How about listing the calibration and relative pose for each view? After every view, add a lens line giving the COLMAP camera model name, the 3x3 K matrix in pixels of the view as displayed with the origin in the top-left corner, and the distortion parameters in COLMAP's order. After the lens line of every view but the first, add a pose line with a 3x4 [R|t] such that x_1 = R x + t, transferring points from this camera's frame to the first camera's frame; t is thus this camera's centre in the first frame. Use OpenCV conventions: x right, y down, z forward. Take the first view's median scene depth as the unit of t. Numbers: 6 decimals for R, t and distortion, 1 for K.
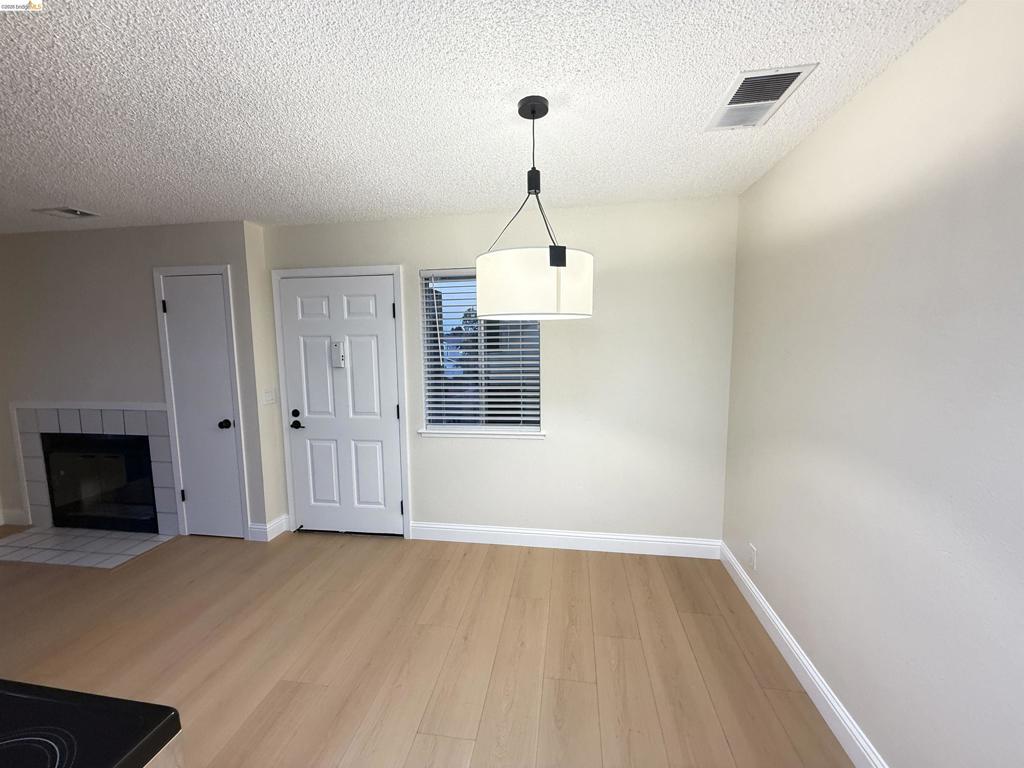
lens RADIAL K [[411.9, 0, 509.0], [0, 411.9, 385.6], [0, 0, 1]] dist [0.002934, 0.000322]
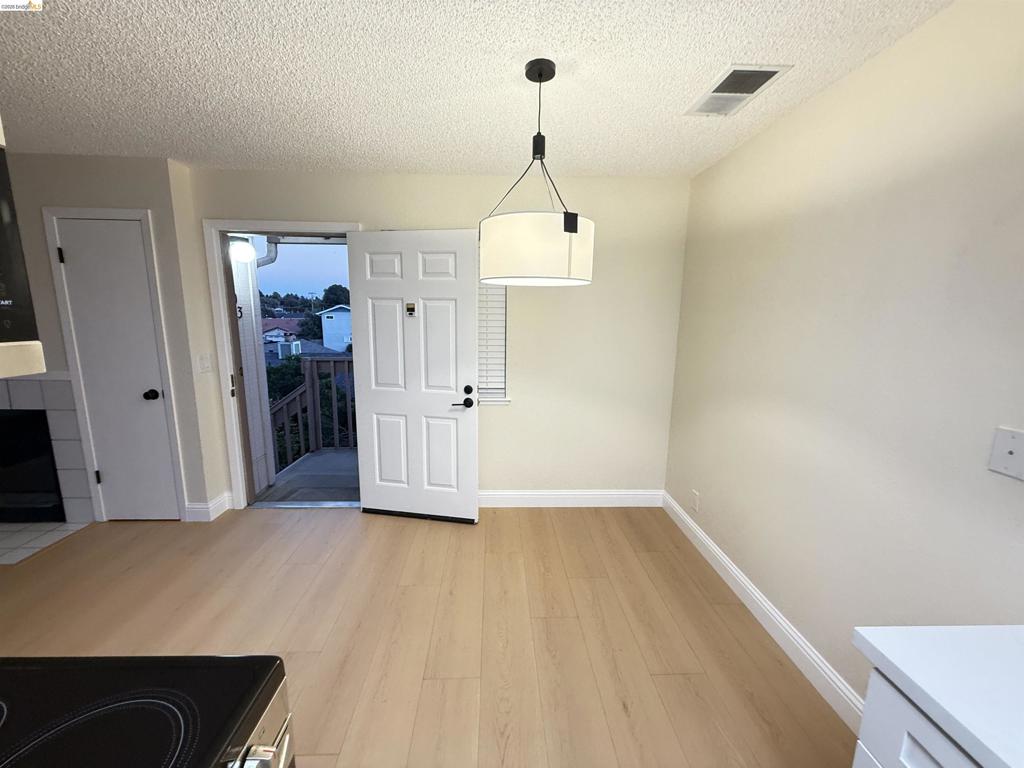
lens RADIAL K [[411.9, 0, 509.0], [0, 411.9, 385.6], [0, 0, 1]] dist [0.002934, 0.000322]
pose [[0.981363, -0.008732, 0.191963, -0.111781], [-0.003472, 0.997998, 0.063149, 0.016199], [-0.192130, -0.062639, 0.979368, -0.011567]]
